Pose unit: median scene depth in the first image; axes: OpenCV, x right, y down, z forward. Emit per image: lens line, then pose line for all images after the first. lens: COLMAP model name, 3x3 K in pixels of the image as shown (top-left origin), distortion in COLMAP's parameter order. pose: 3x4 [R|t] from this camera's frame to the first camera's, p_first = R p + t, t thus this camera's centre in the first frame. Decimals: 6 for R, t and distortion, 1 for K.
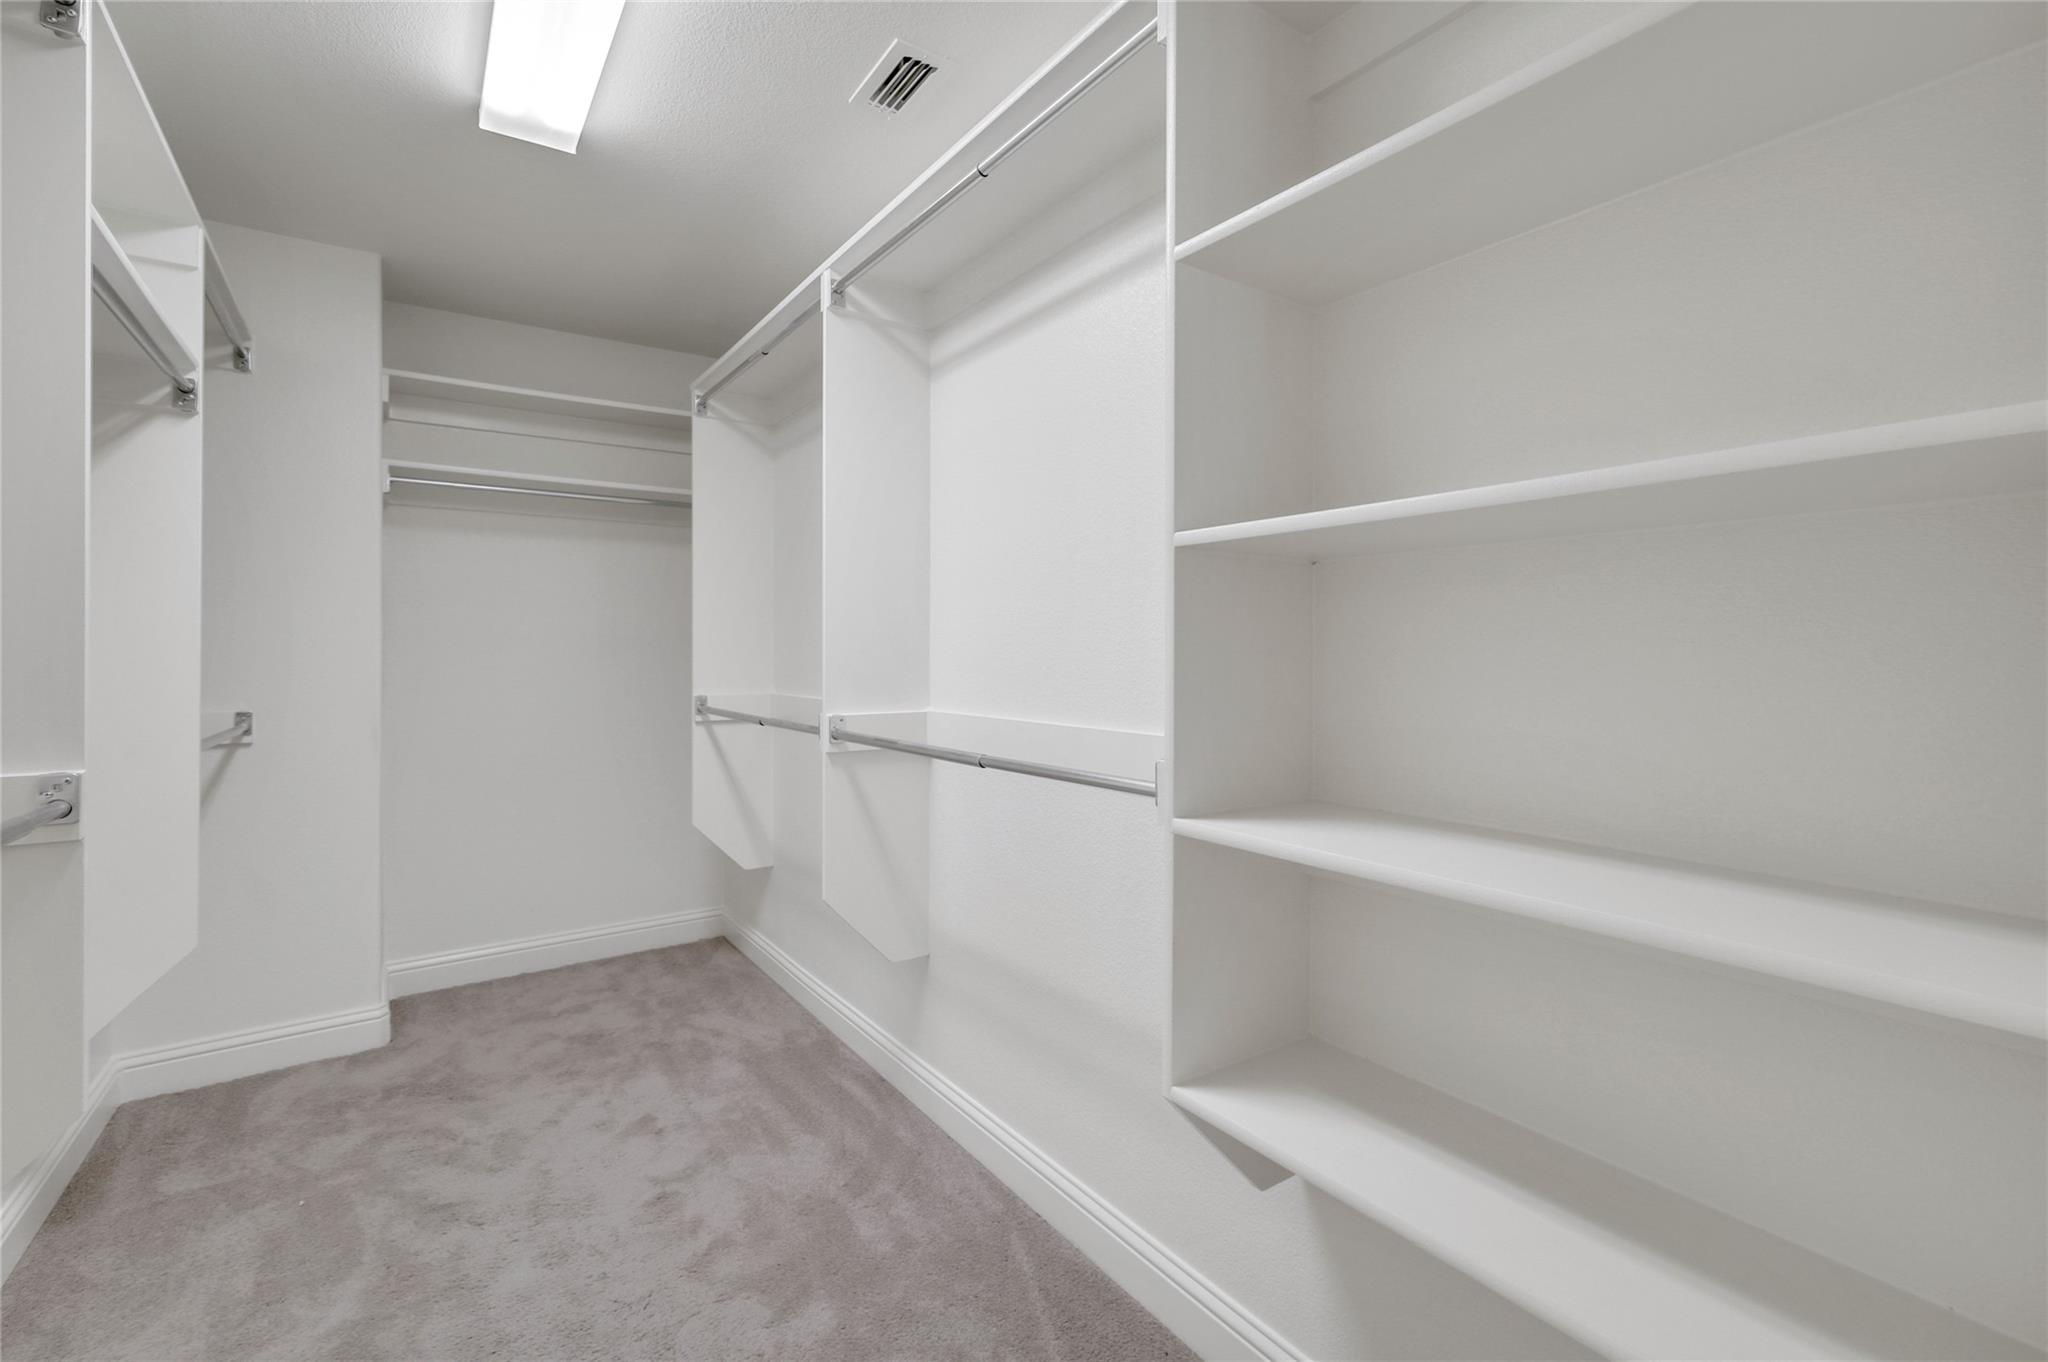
lens RADIAL K [[903.4, 0, 1033.9], [0, 903.4, 649.5], [0, 0, 1]] dist [0.010471, -0.000015]
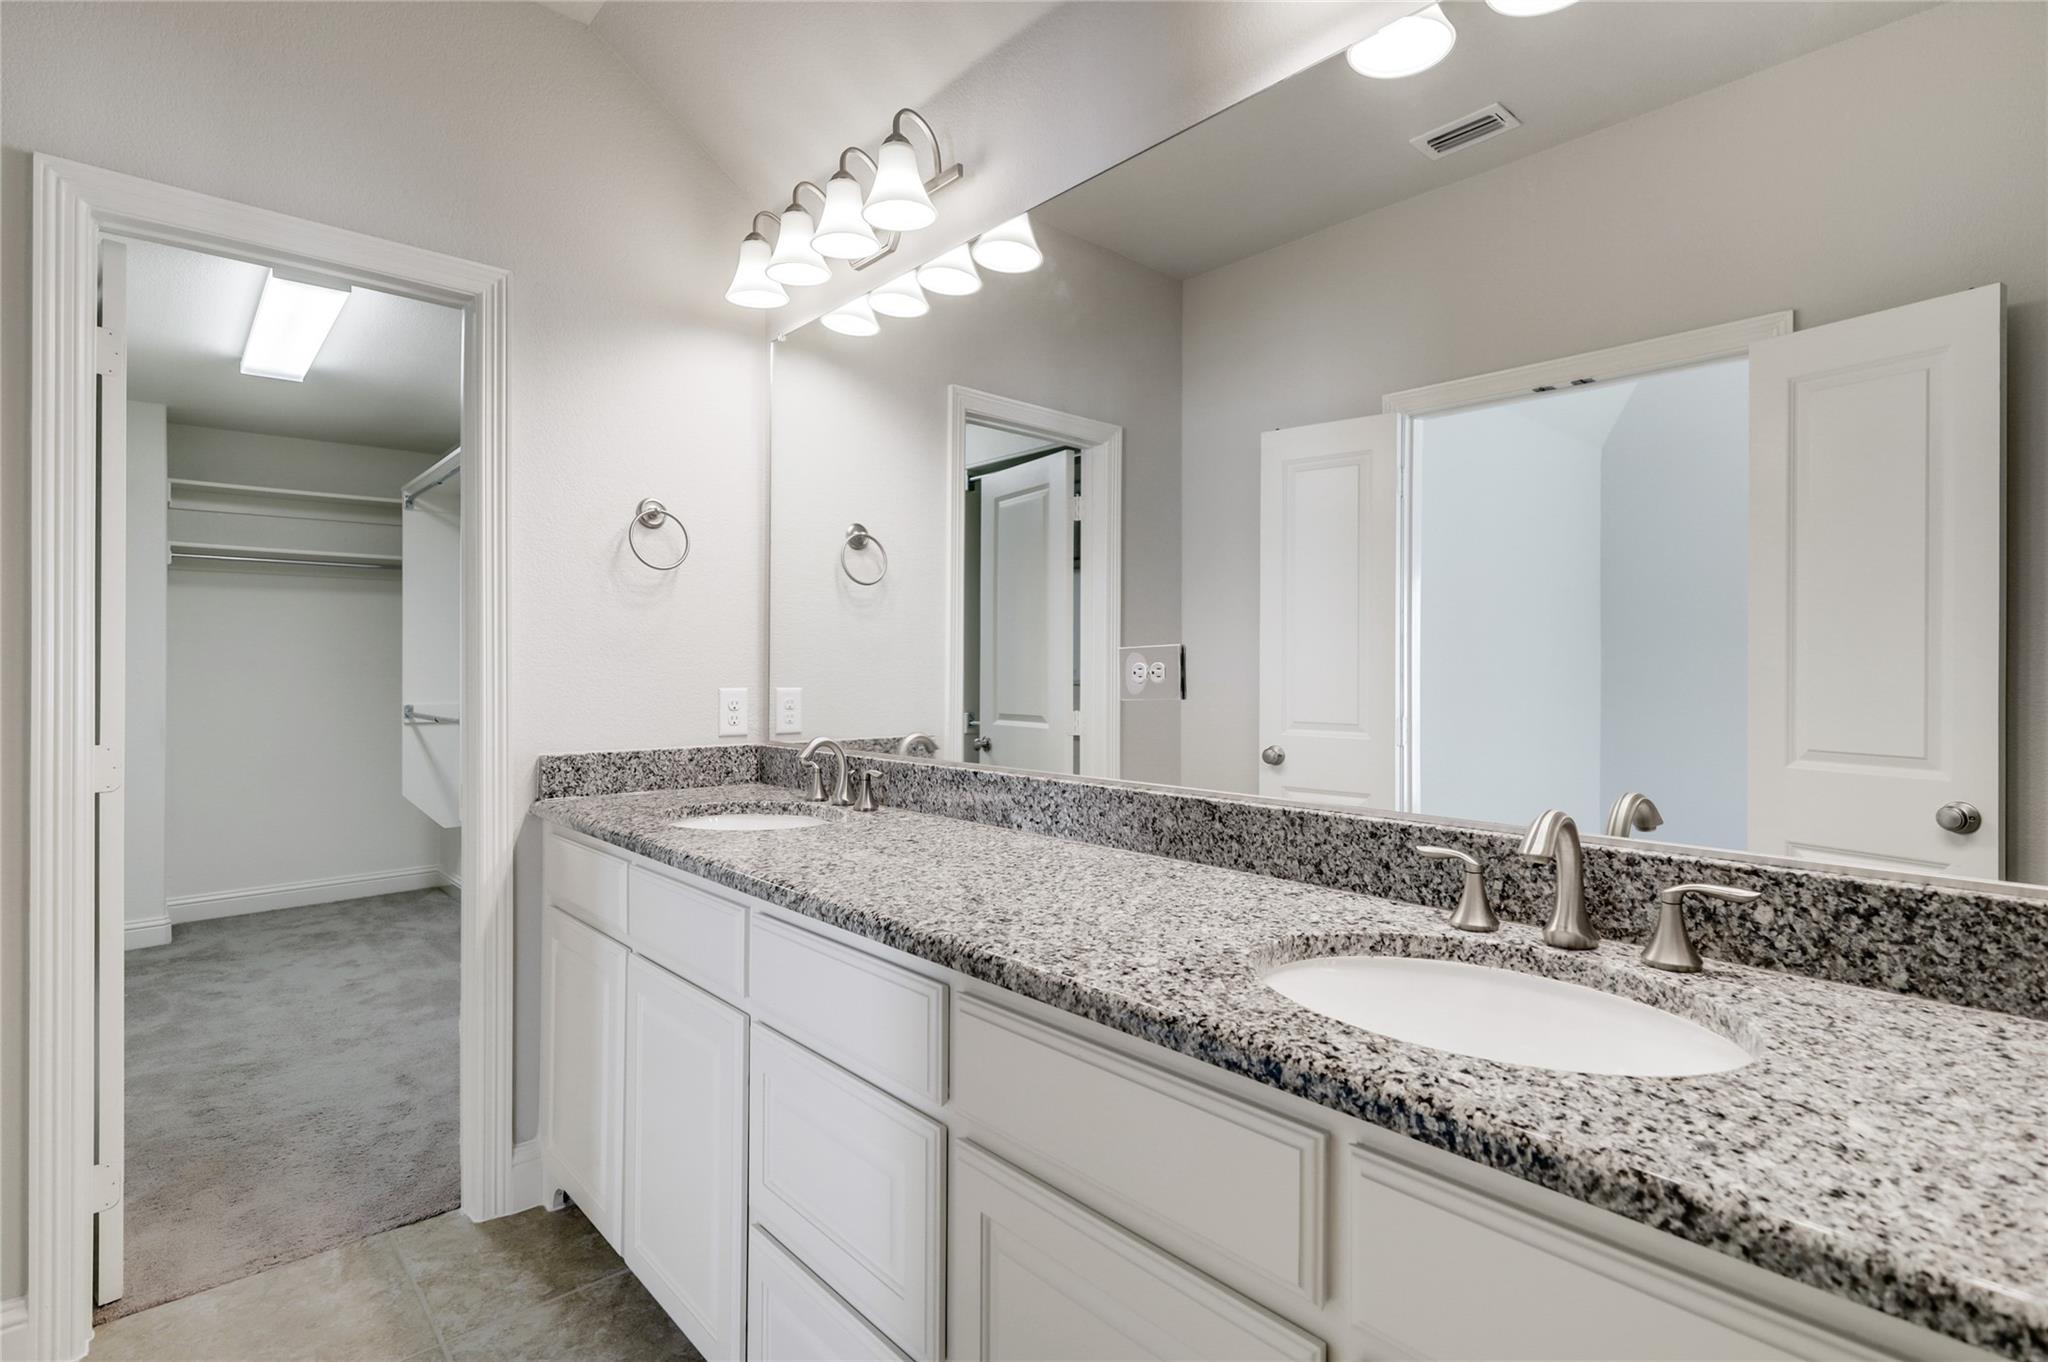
lens RADIAL K [[988.4, 0, 1024.0], [0, 988.4, 681.0], [0, 0, 1]] dist [-0.001919, 0.000135]
pose [[0.992854, -0.001583, 0.119322, 0.444499], [0.001442, 0.999998, 0.001266, 0.016123], [-0.119324, -0.001085, 0.992855, -0.710509]]
